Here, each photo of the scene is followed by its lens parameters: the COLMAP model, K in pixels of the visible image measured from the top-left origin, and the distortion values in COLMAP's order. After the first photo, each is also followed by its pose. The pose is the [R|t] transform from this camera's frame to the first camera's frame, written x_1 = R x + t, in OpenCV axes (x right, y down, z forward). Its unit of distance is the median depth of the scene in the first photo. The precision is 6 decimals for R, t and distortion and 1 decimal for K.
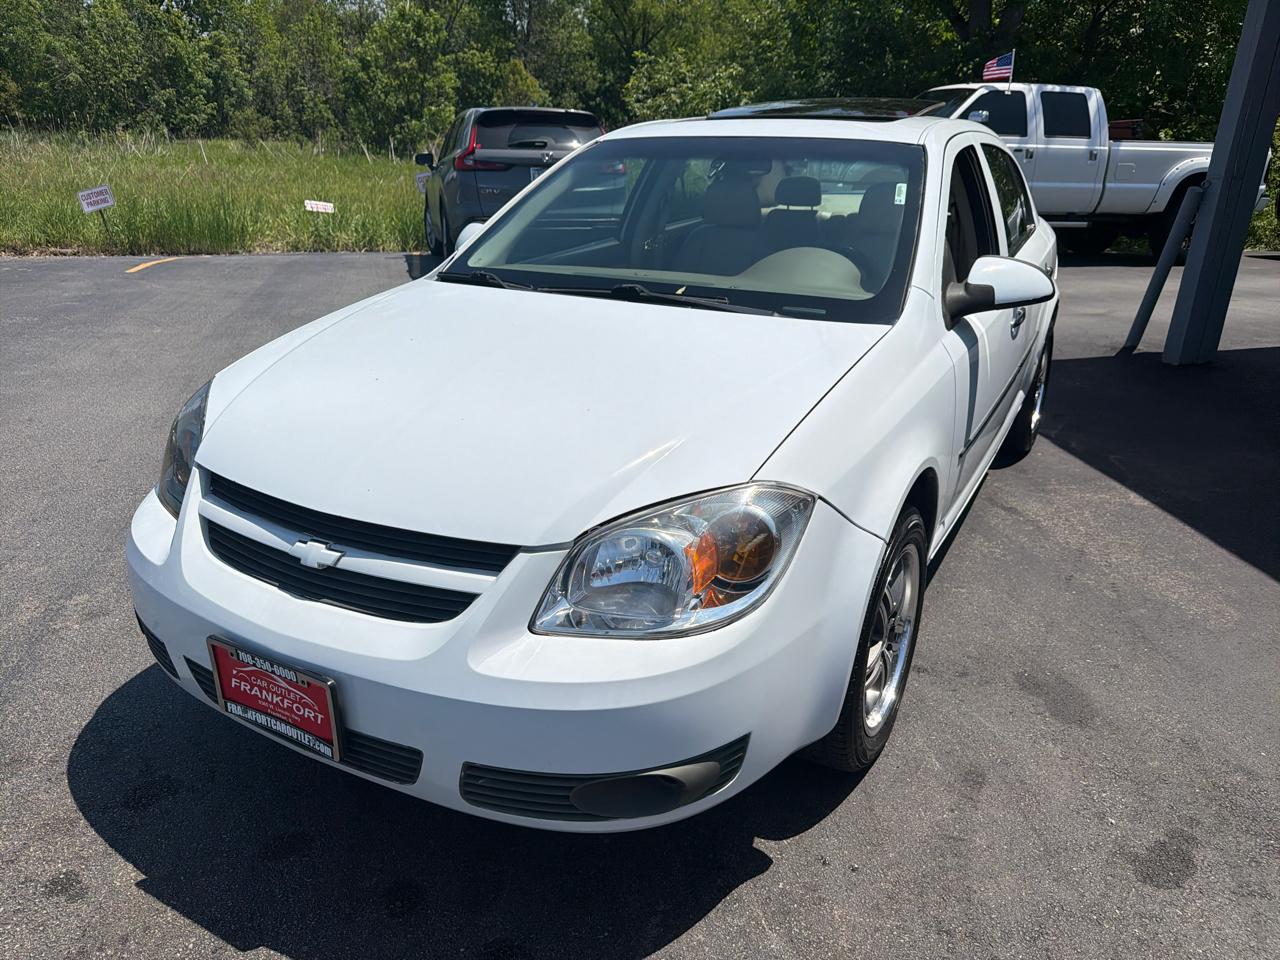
lens RADIAL K [[912.7, 0, 652.2], [0, 912.7, 487.7], [0, 0, 1]] dist [0.024644, -0.040507]
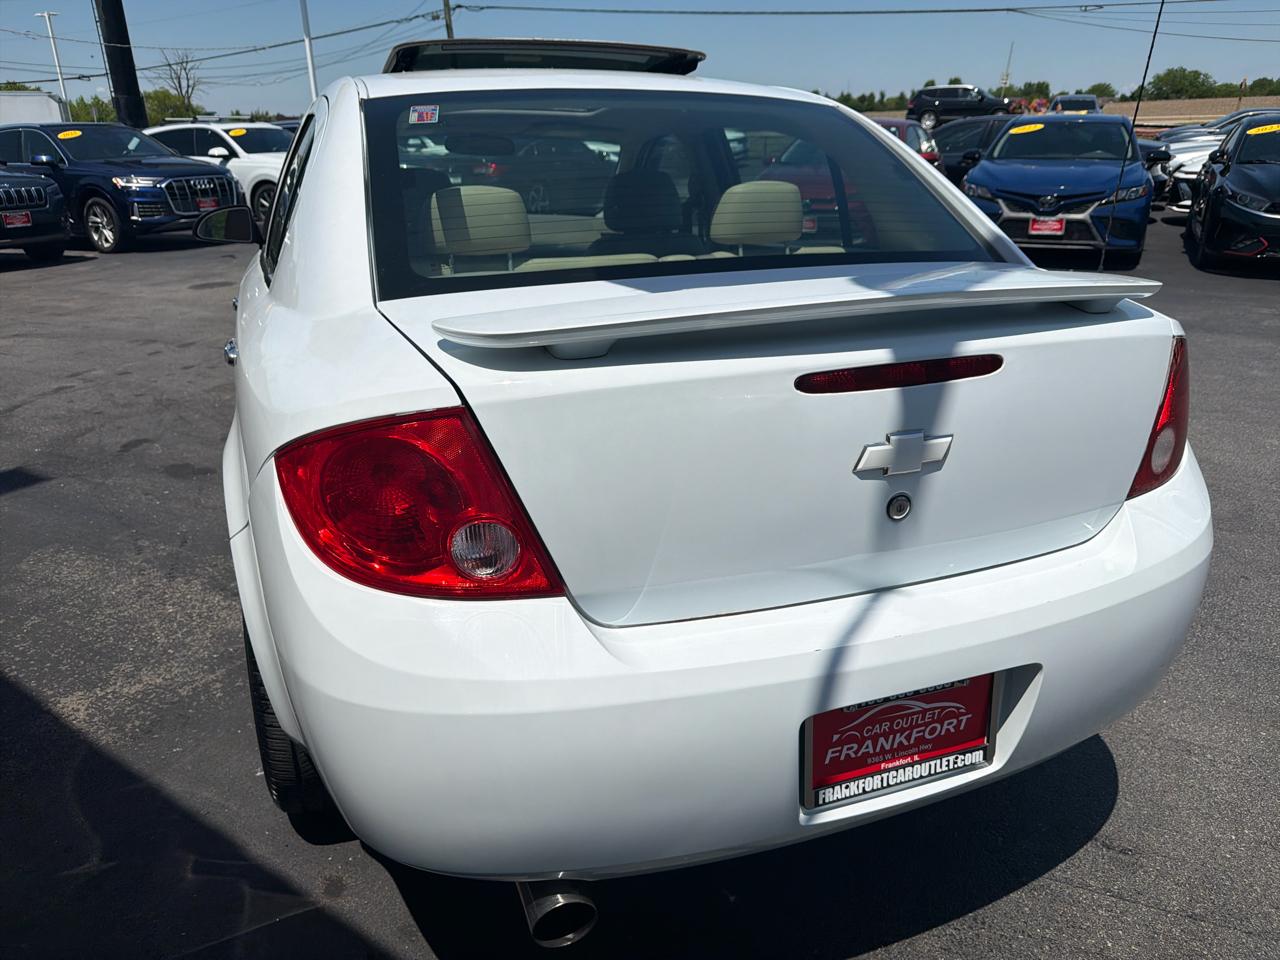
lens RADIAL K [[912.7, 0, 640.7], [0, 912.7, 481.3], [0, 0, 1]] dist [0.024644, -0.040507]
pose [[-0.658279, 0.248634, -0.710528, 0.660644], [-0.273930, 0.800049, 0.533746, -0.513345], [0.701164, 0.545989, -0.458547, 1.425856]]
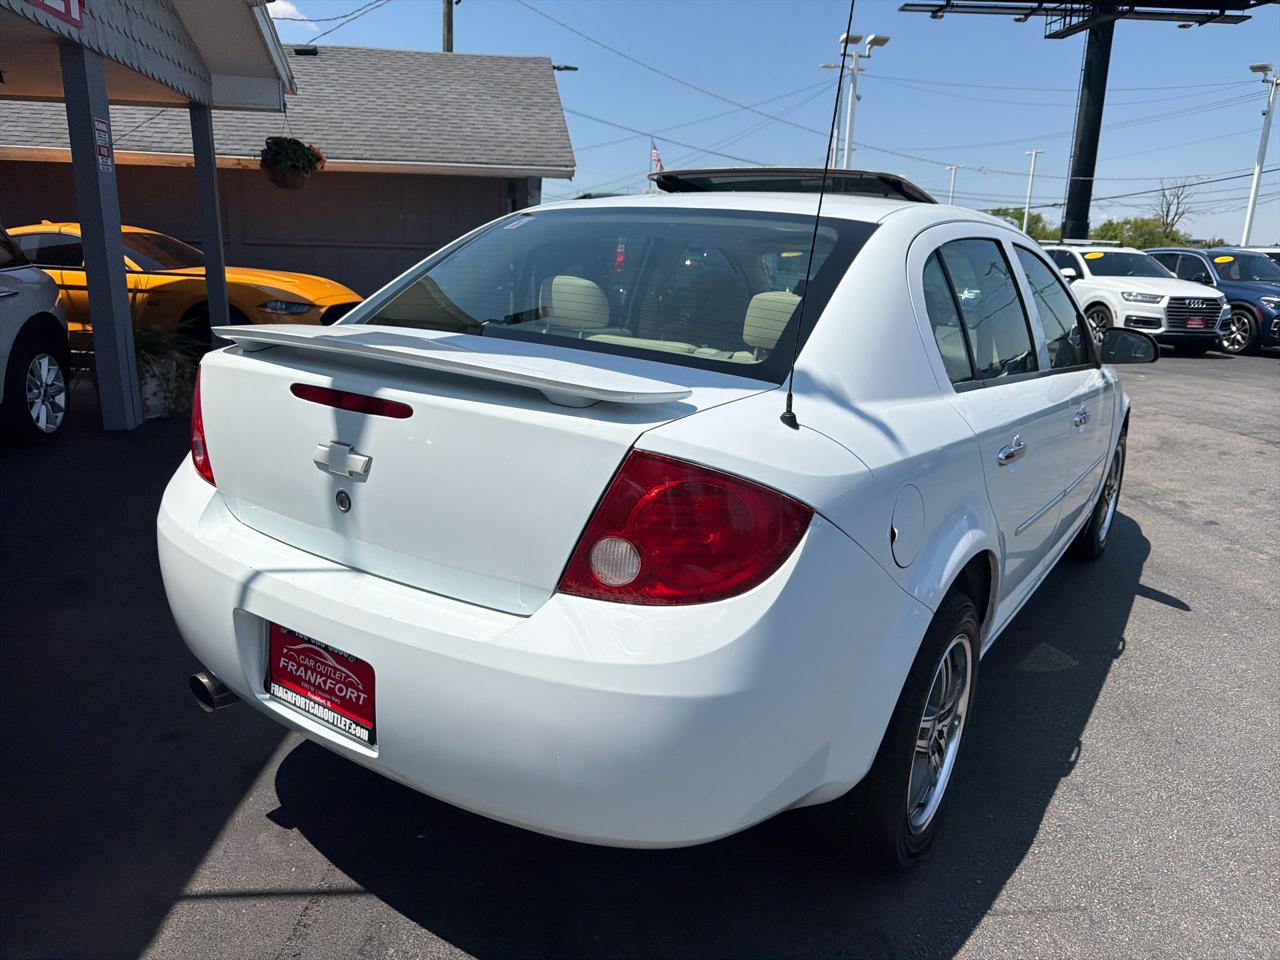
lens RADIAL K [[912.7, 0, 652.6], [0, 912.7, 481.8], [0, 0, 1]] dist [0.024644, -0.040507]
pose [[-0.993787, -0.084346, 0.072617, 0.216366], [-0.026895, 0.815105, 0.578688, -0.614042], [-0.108001, 0.573140, -0.812310, 1.664718]]
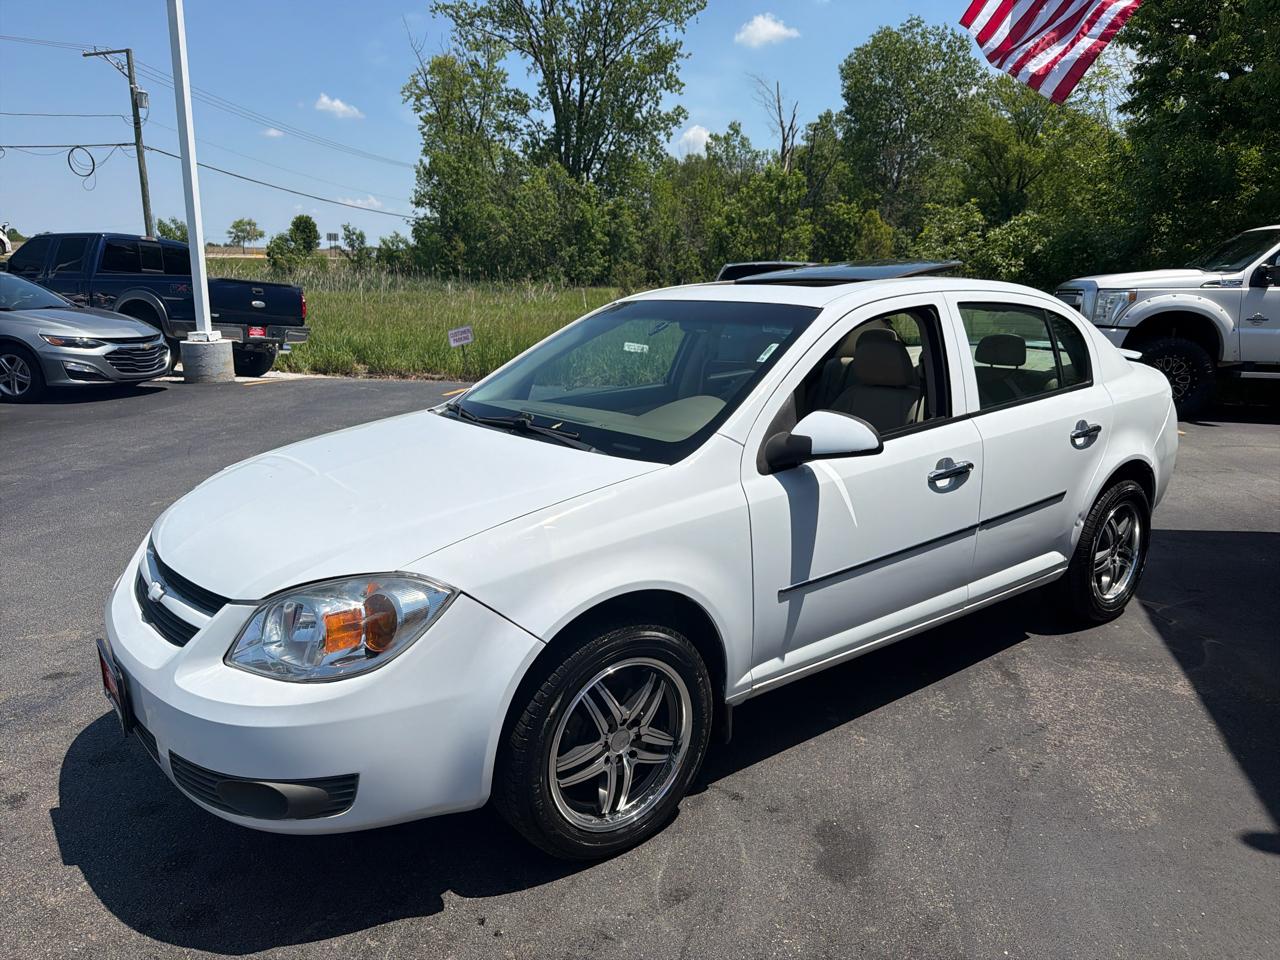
lens RADIAL K [[912.7, 0, 649.7], [0, 912.7, 490.2], [0, 0, 1]] dist [0.024644, -0.040507]
pose [[0.922189, 0.075891, -0.379221, 0.370300], [-0.128057, 0.985164, -0.114254, -0.007715], [0.364924, 0.153926, 0.918225, -0.024019]]
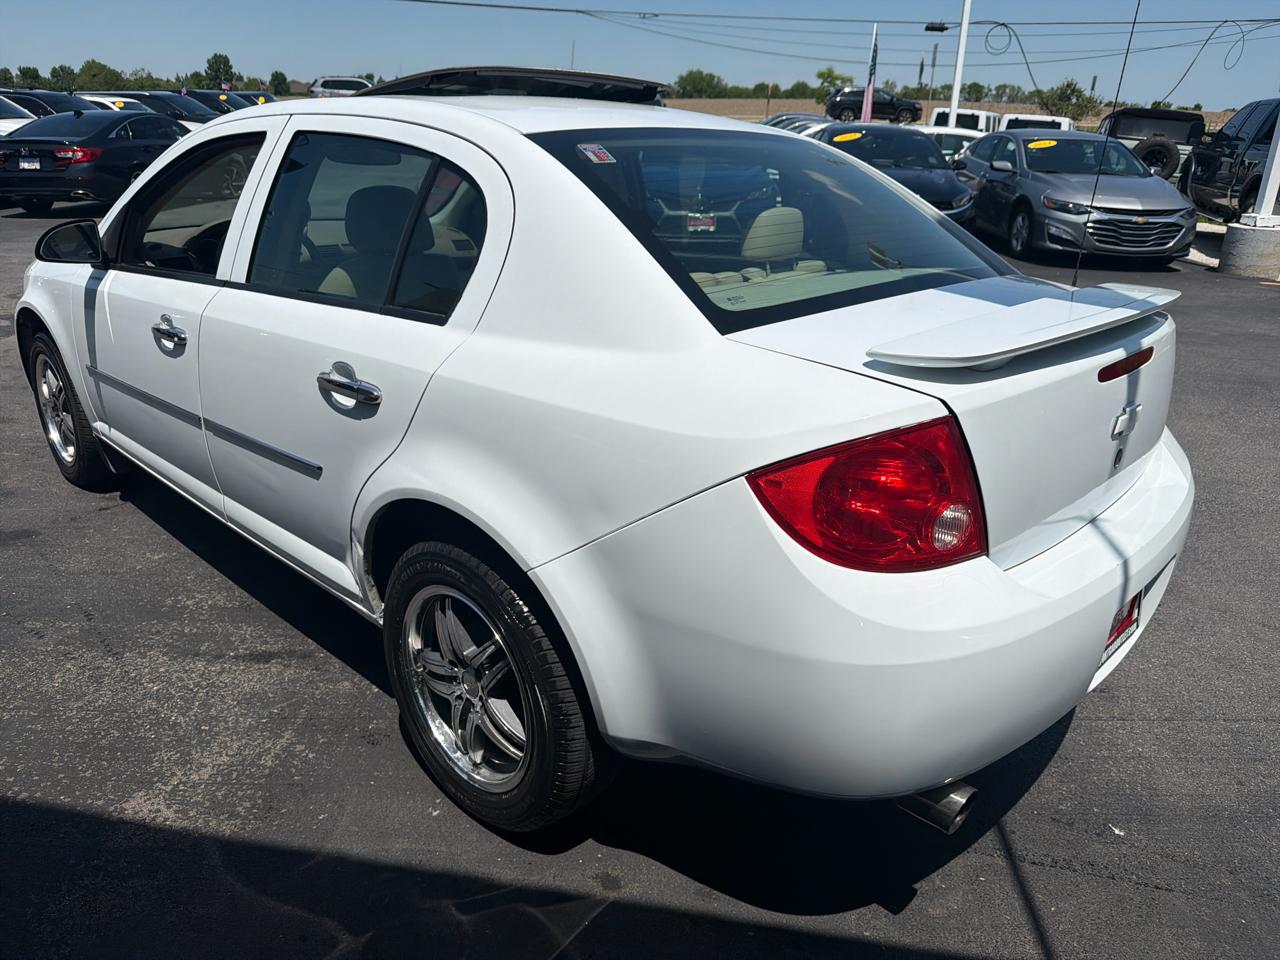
lens RADIAL K [[912.7, 0, 638.5], [0, 912.7, 480.2], [0, 0, 1]] dist [0.024644, -0.040507]
pose [[-0.273430, 0.318978, -0.907463, 0.849887], [-0.371543, 0.835171, 0.405518, -0.448787], [0.887238, 0.448043, -0.109847, 1.198921]]
